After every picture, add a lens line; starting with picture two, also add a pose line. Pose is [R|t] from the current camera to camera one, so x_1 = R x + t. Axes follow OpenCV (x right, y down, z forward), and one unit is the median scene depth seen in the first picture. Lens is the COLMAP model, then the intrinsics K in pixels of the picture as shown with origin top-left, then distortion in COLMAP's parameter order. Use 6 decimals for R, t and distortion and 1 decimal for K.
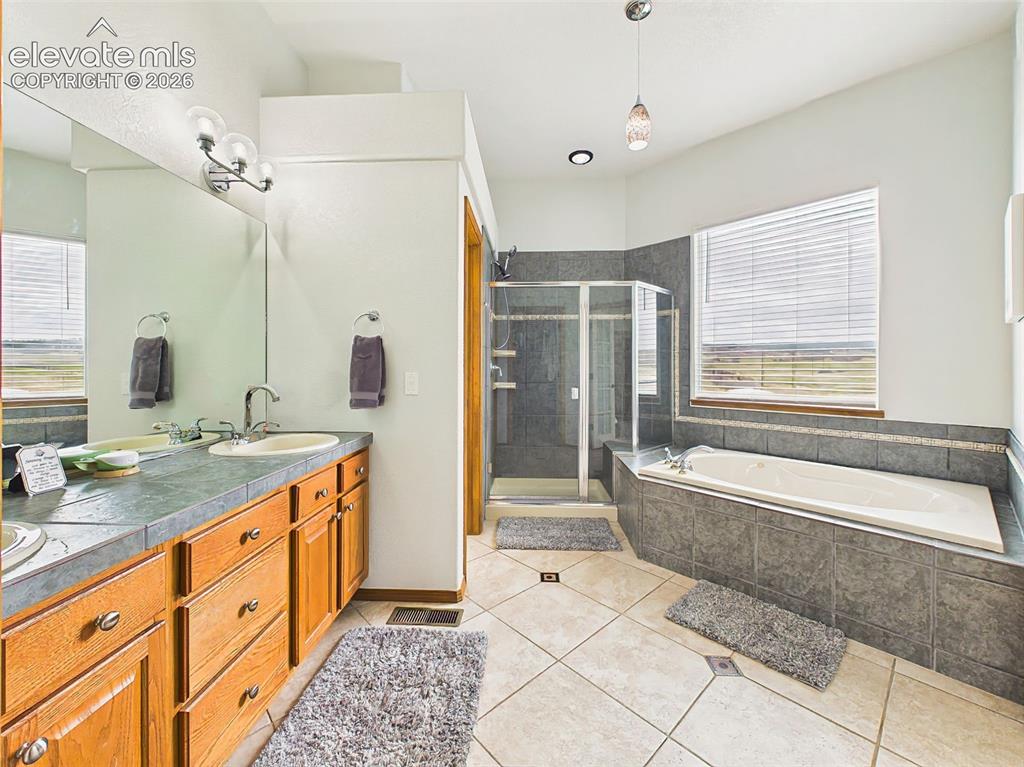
lens RADIAL K [[408.4, 0, 513.6], [0, 408.4, 374.0], [0, 0, 1]] dist [0.005209, 0.000349]
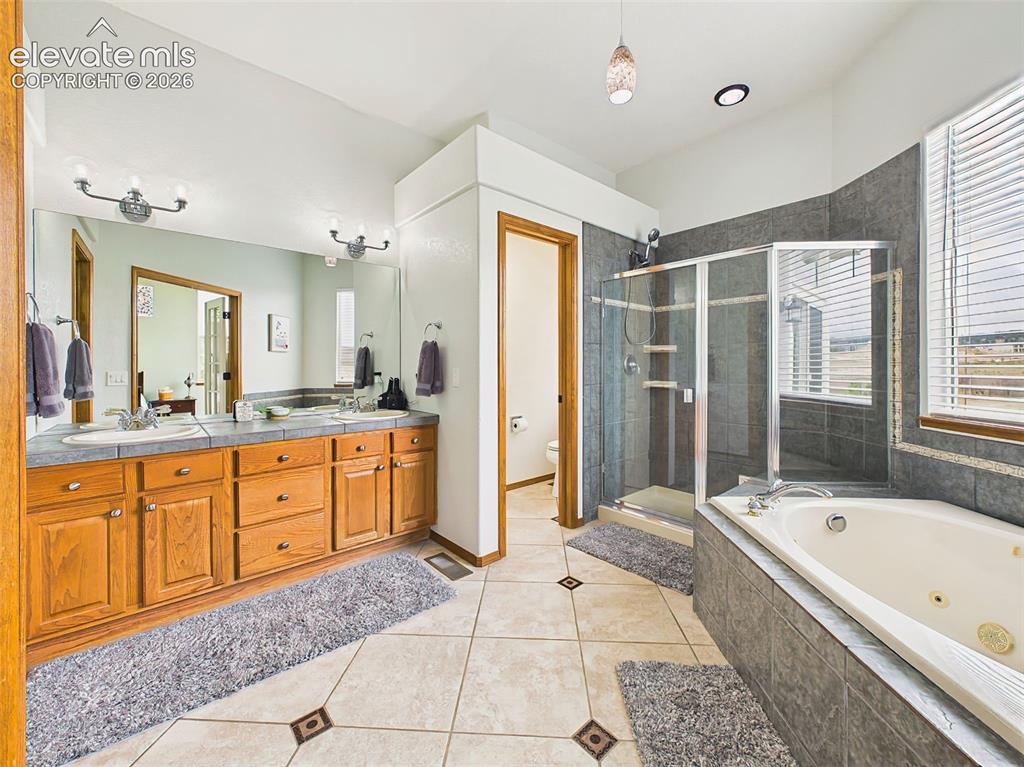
lens RADIAL K [[408.4, 0, 514.7], [0, 408.4, 373.4], [0, 0, 1]] dist [0.005209, 0.000349]
pose [[0.699070, 0.012286, -0.714948, 0.465202], [-0.007749, 0.999924, 0.009606, -0.002450], [0.715011, -0.001175, 0.699112, 0.161170]]
